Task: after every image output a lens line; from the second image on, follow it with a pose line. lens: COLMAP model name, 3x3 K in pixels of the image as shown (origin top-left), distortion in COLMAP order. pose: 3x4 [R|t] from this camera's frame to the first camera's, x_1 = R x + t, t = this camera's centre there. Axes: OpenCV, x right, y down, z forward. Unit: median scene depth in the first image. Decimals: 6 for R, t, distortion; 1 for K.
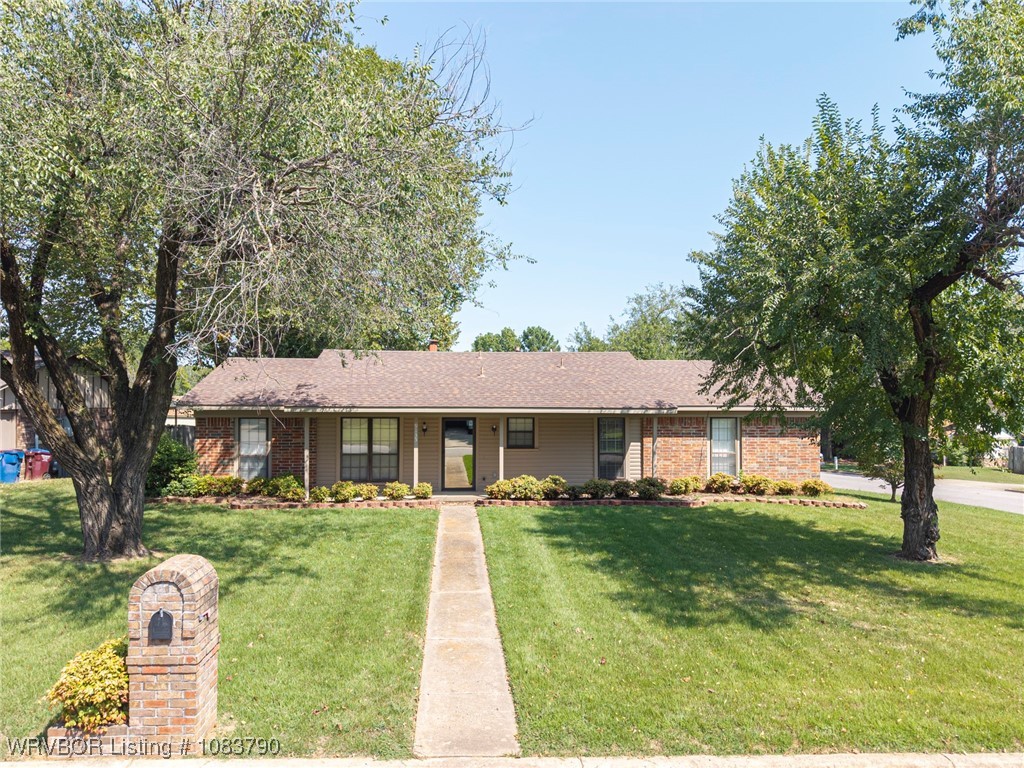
lens RADIAL K [[685.6, 0, 512.0], [0, 685.6, 384.0], [0, 0, 1]] dist [0.024422, -0.025761]
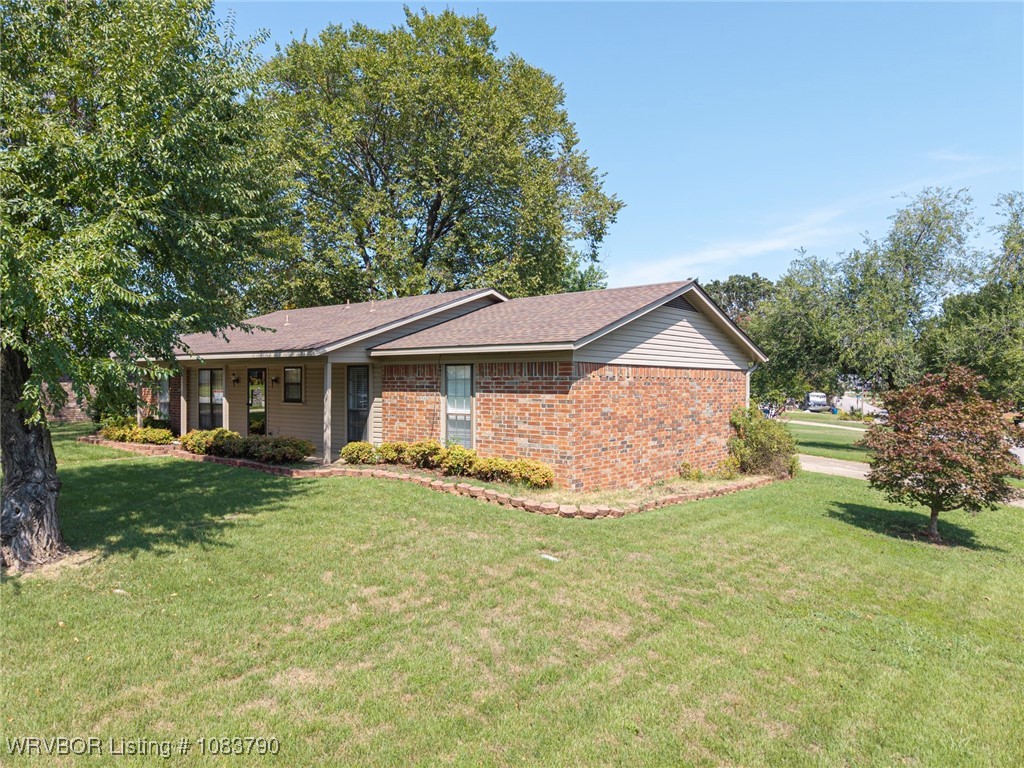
lens RADIAL K [[685.6, 0, 512.0], [0, 685.6, 384.0], [0, 0, 1]] dist [0.024422, -0.025761]
pose [[0.735335, 0.000582, -0.677704, 1.027133], [0.013637, 0.999784, 0.015655, 0.073039], [0.677567, -0.020754, 0.735168, 0.645298]]
